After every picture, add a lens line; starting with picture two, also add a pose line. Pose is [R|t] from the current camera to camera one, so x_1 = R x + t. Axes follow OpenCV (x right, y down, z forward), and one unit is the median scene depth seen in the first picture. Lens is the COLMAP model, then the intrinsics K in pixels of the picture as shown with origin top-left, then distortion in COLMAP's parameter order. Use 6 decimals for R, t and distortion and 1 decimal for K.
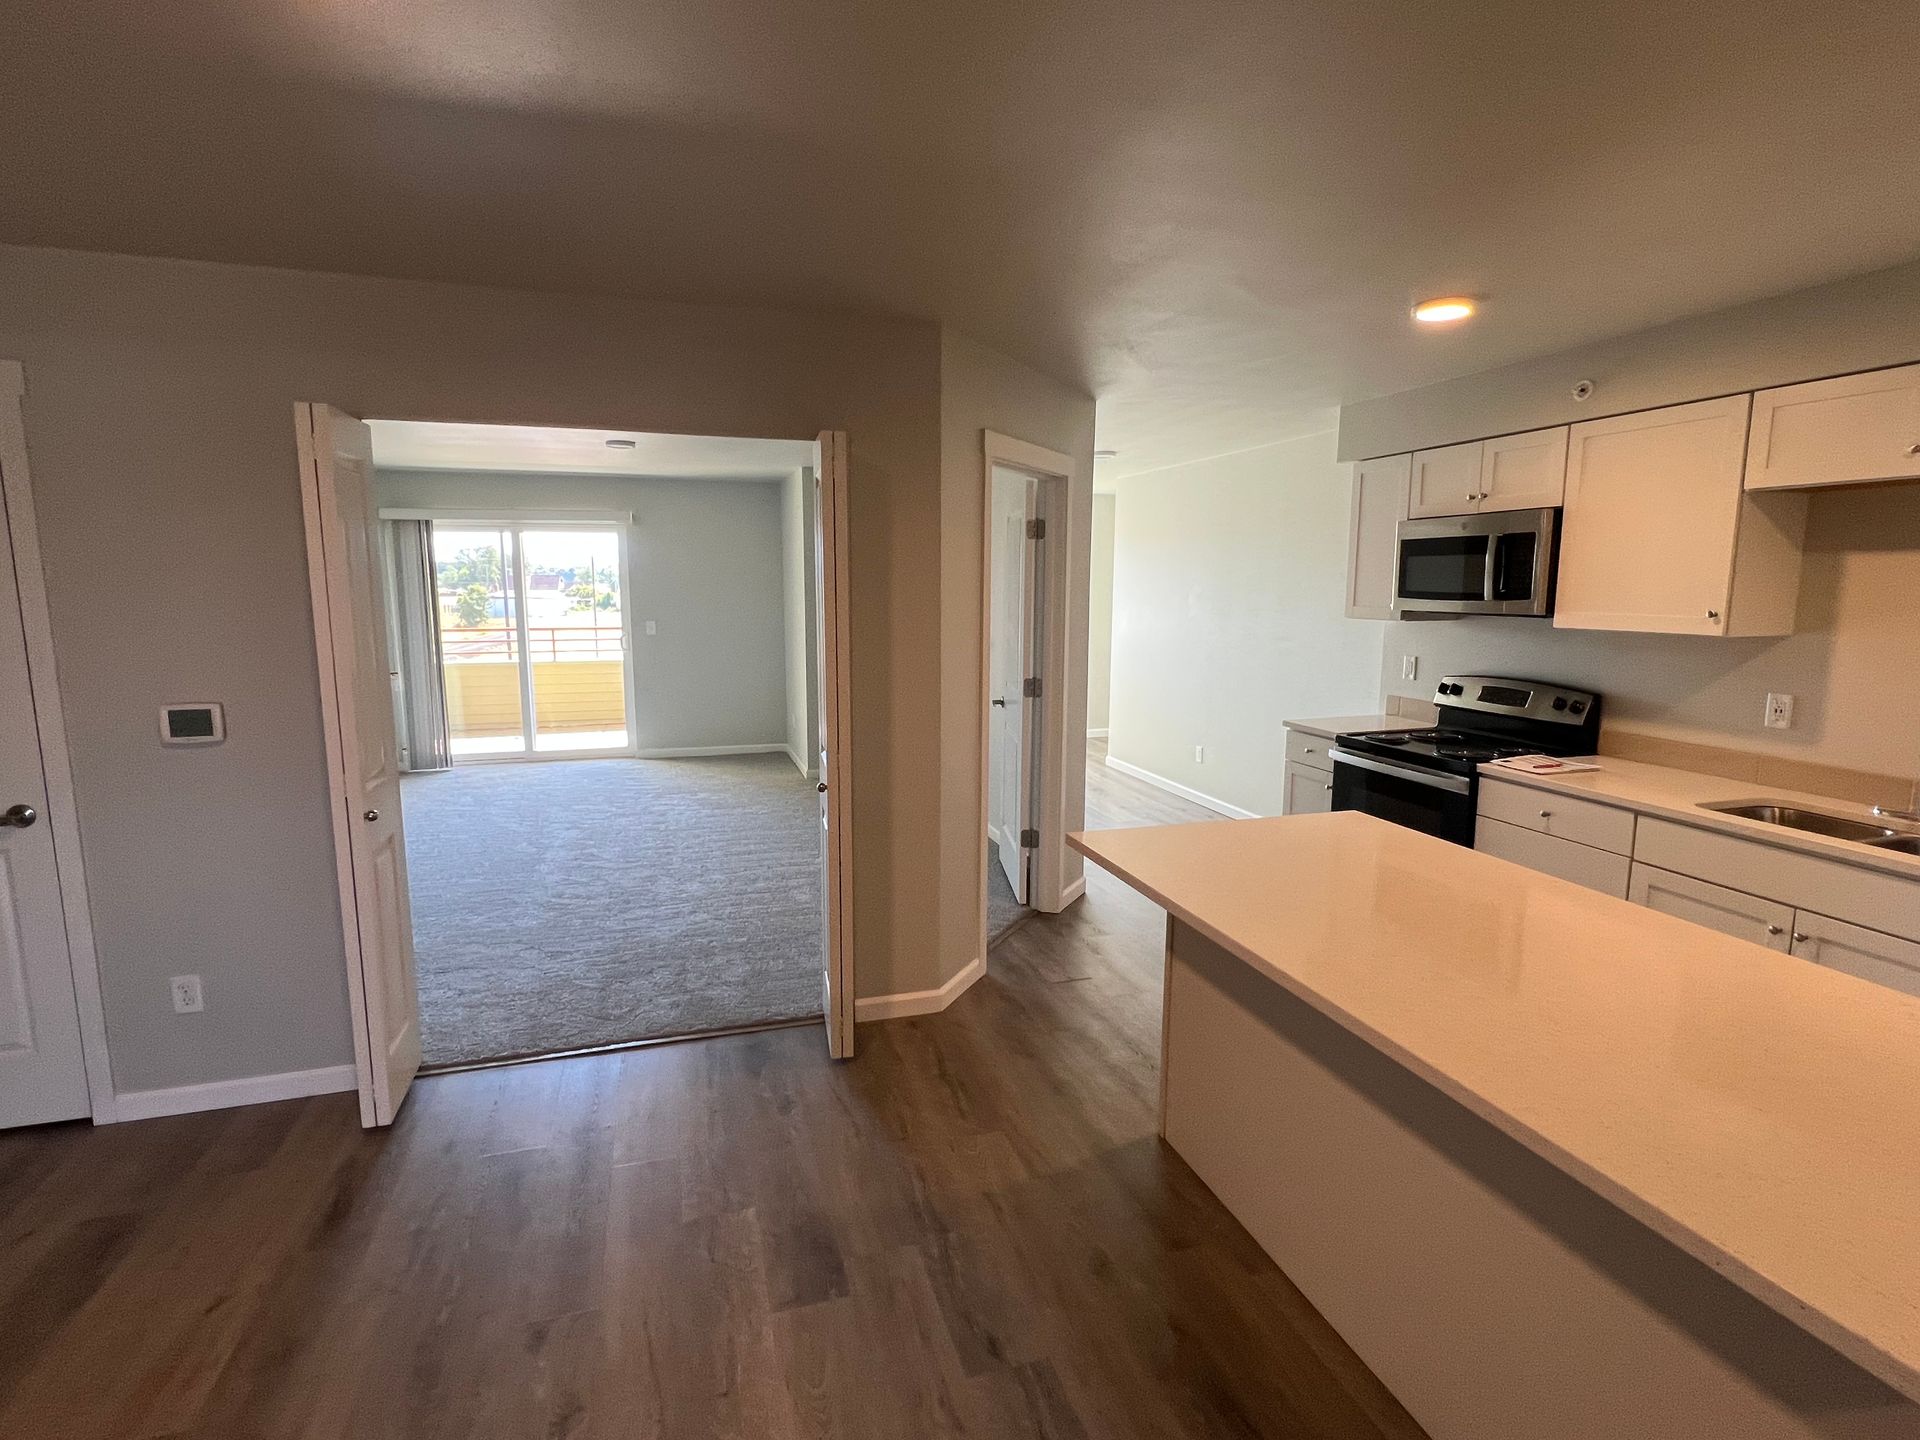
lens RADIAL K [[923.7, 0, 949.5], [0, 923.7, 719.3], [0, 0, 1]] dist [-0.001830, -0.000249]
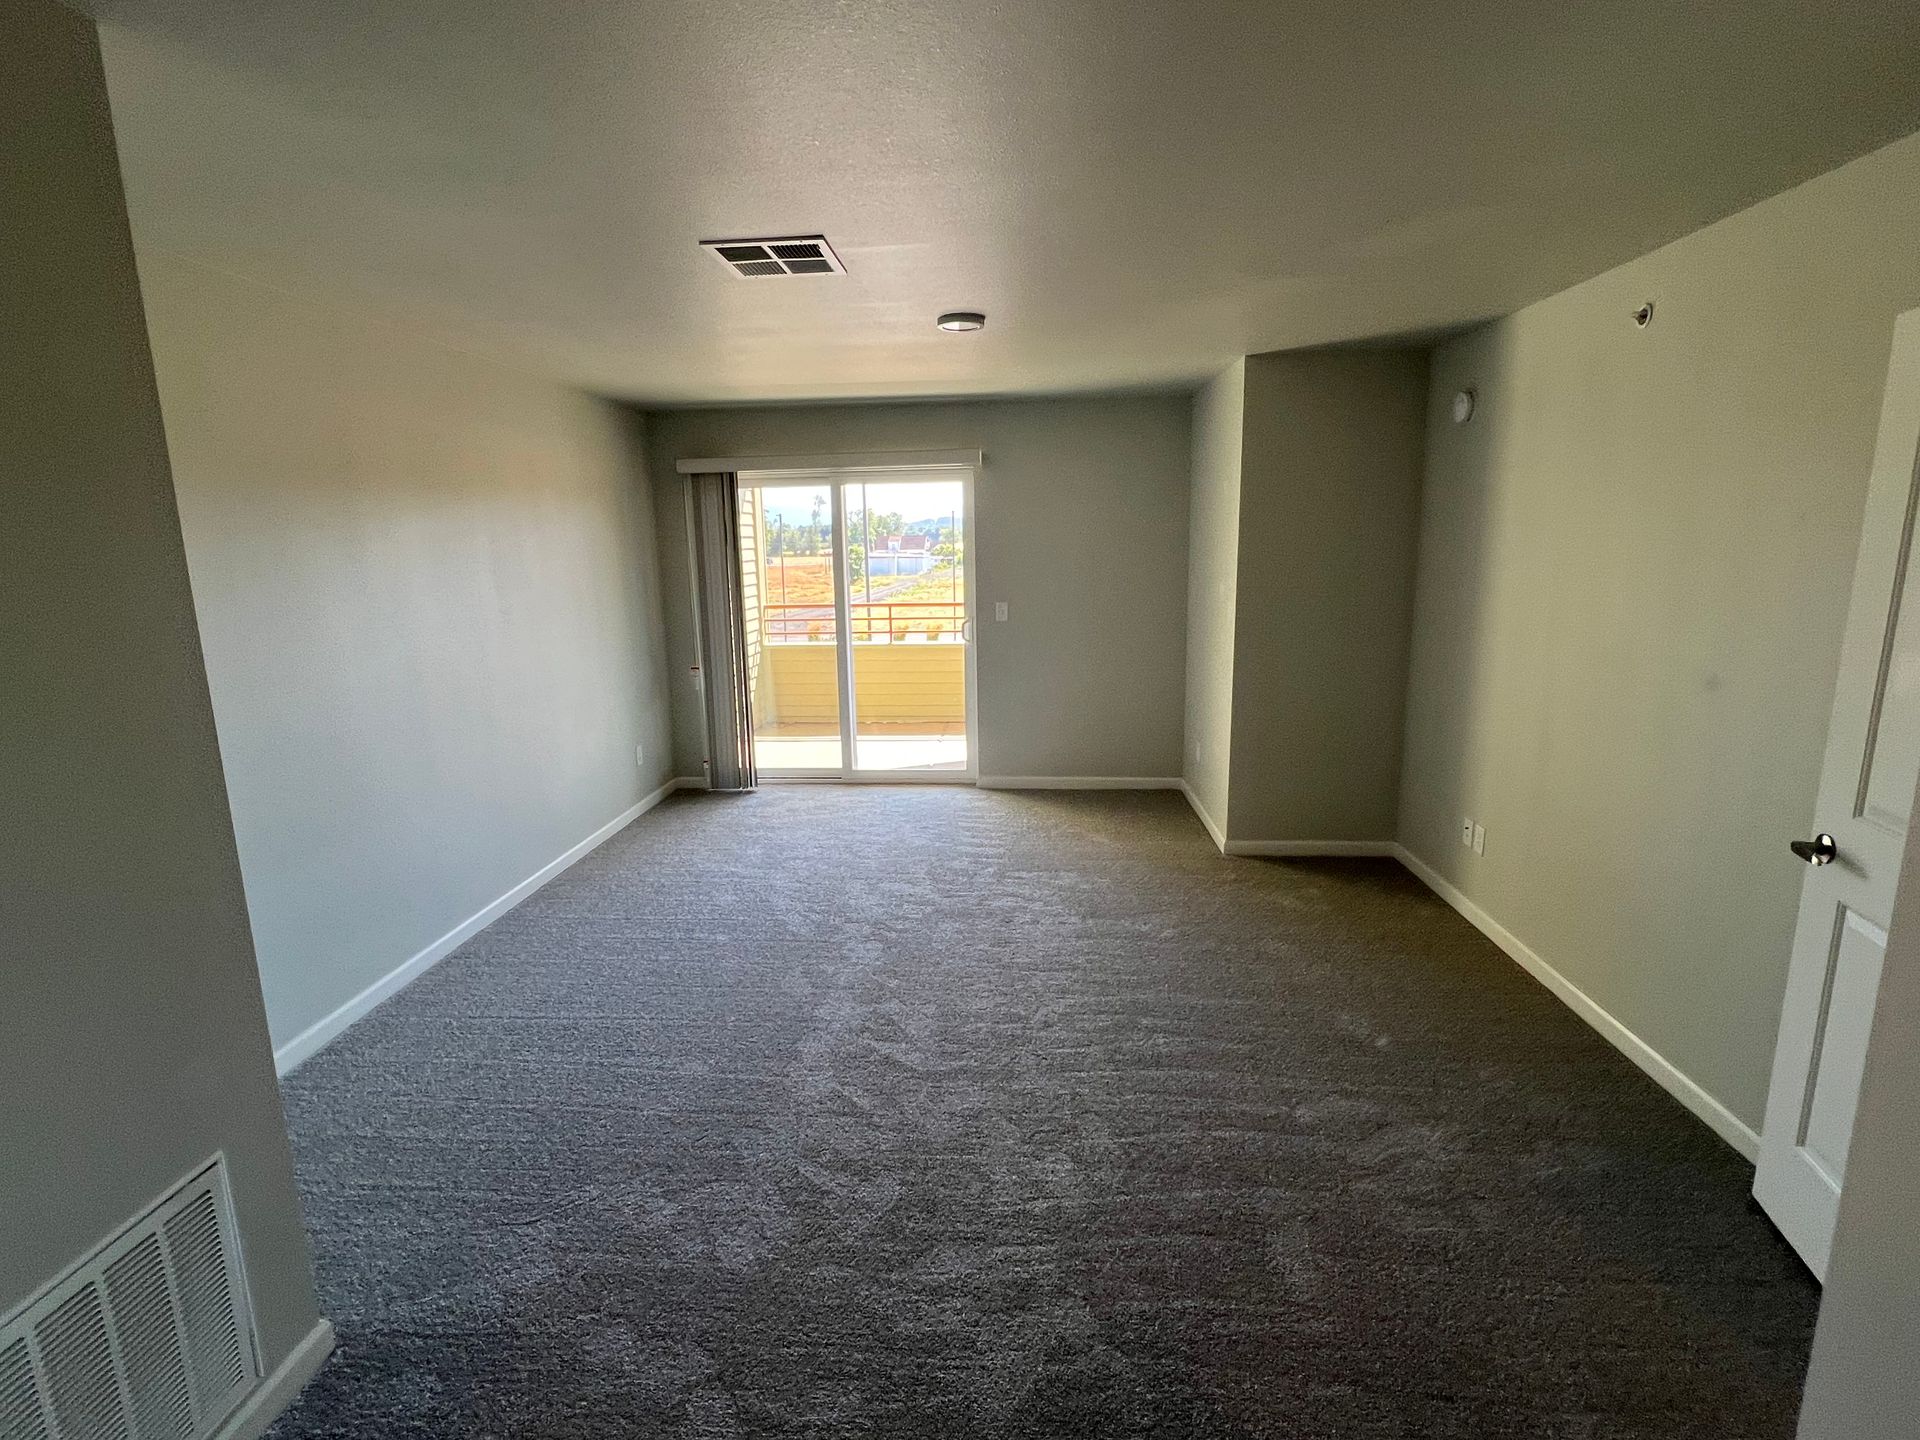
lens RADIAL K [[923.7, 0, 949.5], [0, 923.7, 719.3], [0, 0, 1]] dist [-0.001830, -0.000249]
pose [[0.931957, 0.050469, -0.359039, -0.107581], [-0.033674, 0.998033, 0.052883, -0.056996], [0.361002, -0.037195, 0.931823, 0.339662]]
